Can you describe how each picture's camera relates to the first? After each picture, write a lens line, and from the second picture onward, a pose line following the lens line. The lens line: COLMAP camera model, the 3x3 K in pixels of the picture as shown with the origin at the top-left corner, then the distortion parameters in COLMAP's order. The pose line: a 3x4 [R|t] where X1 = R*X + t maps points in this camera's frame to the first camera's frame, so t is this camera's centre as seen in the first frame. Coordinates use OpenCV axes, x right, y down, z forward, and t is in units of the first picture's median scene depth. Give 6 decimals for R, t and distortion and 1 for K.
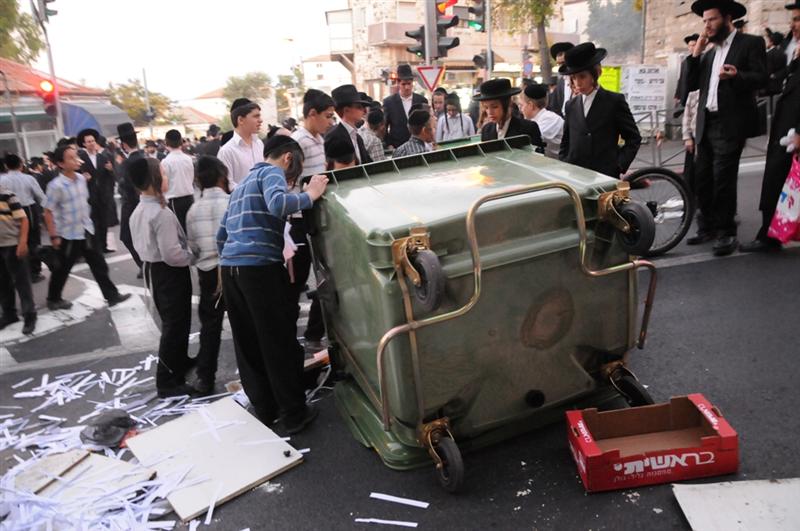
lens RADIAL K [[642.3, 0, 399.6], [0, 642.3, 281.7], [0, 0, 1]] dist [-0.162859, 0.138446]
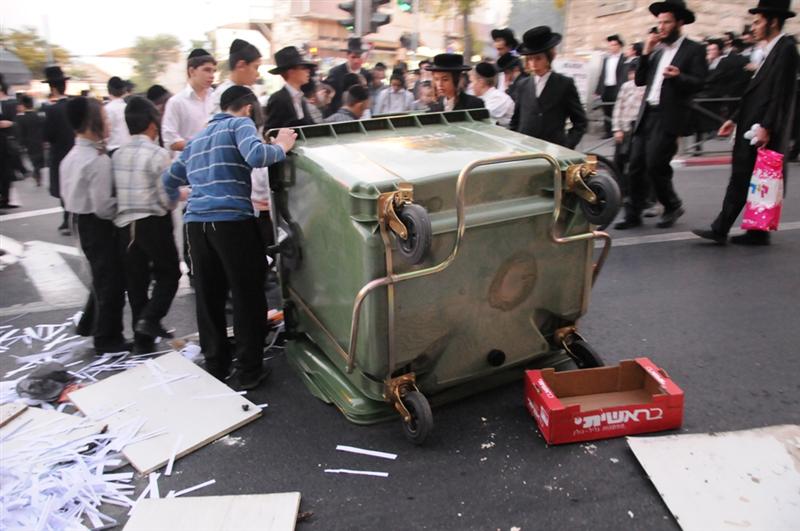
lens RADIAL K [[642.3, 0, 399.6], [0, 642.3, 281.7], [0, 0, 1]] dist [-0.162859, 0.138446]
pose [[0.986701, 0.046097, 0.155870, -0.112999], [-0.050502, 0.998426, 0.024412, 0.041747], [-0.154500, -0.031959, 0.987476, -0.008578]]
